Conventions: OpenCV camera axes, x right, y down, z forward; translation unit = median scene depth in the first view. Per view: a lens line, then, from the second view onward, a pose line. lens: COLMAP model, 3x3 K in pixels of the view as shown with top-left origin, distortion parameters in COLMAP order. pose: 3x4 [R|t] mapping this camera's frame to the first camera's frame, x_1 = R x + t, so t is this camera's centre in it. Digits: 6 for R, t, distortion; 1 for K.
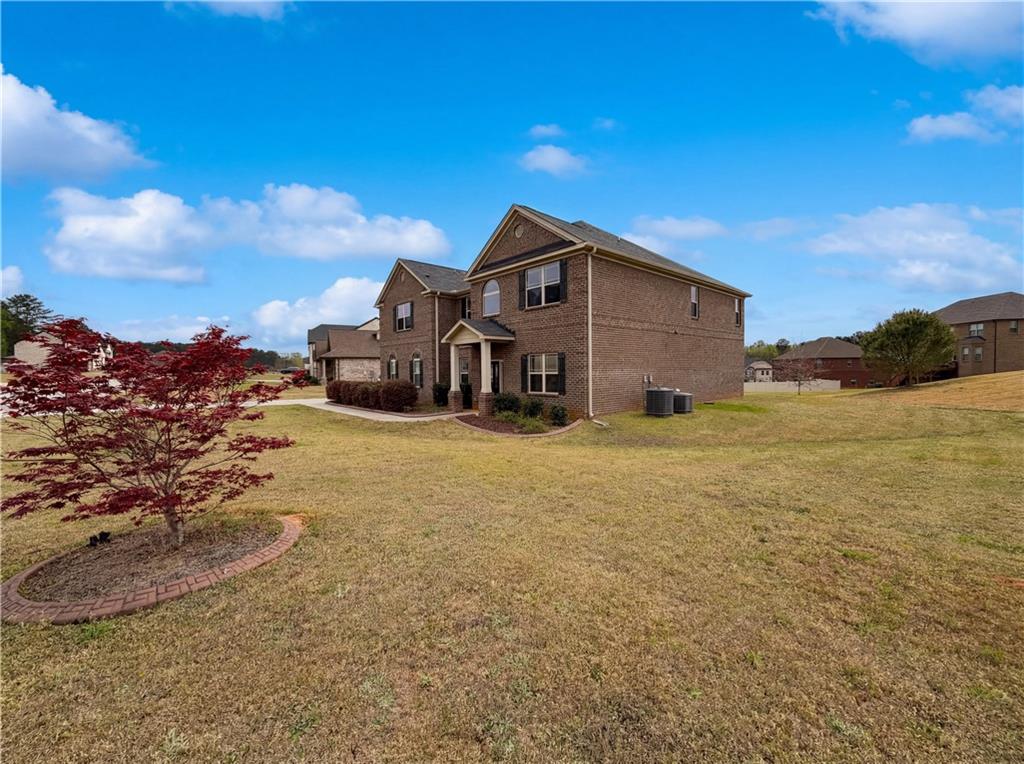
lens RADIAL K [[408.0, 0, 512.0], [0, 408.0, 382.0], [0, 0, 1]] dist [0.000475, 0.000115]
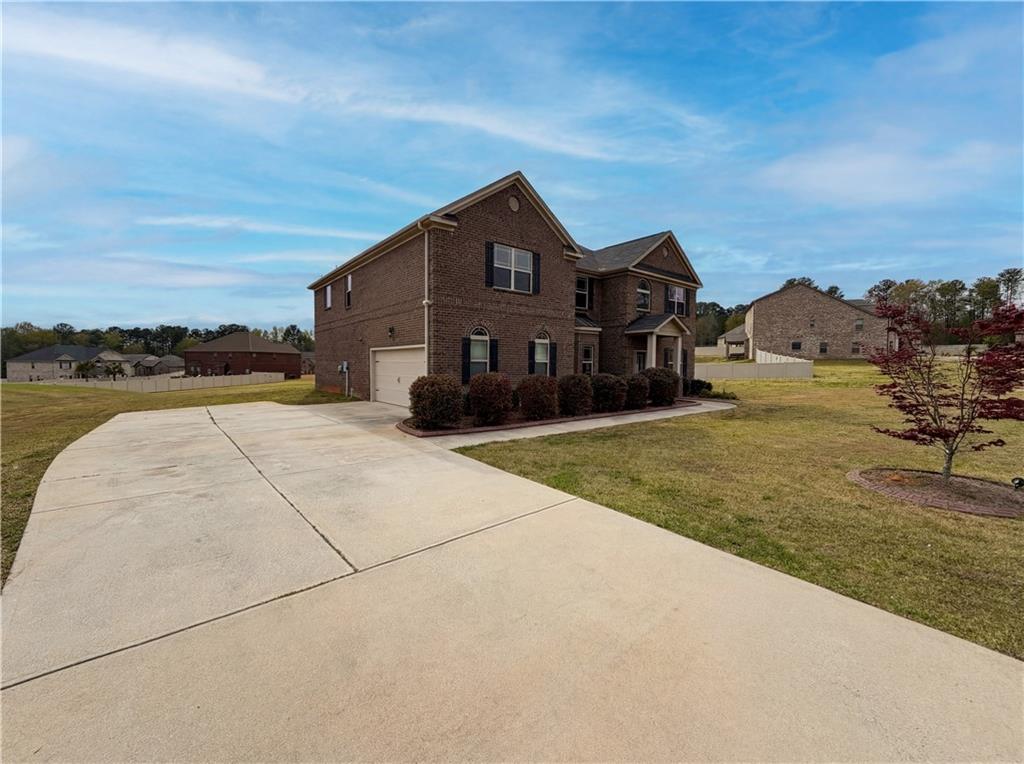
lens RADIAL K [[408.0, 0, 512.0], [0, 408.0, 382.0], [0, 0, 1]] dist [0.000475, 0.000115]
pose [[0.040569, -0.037491, 0.998473, -1.086225], [0.023033, 0.999065, 0.036577, -0.015529], [-0.998911, 0.021514, 0.041395, 1.204650]]
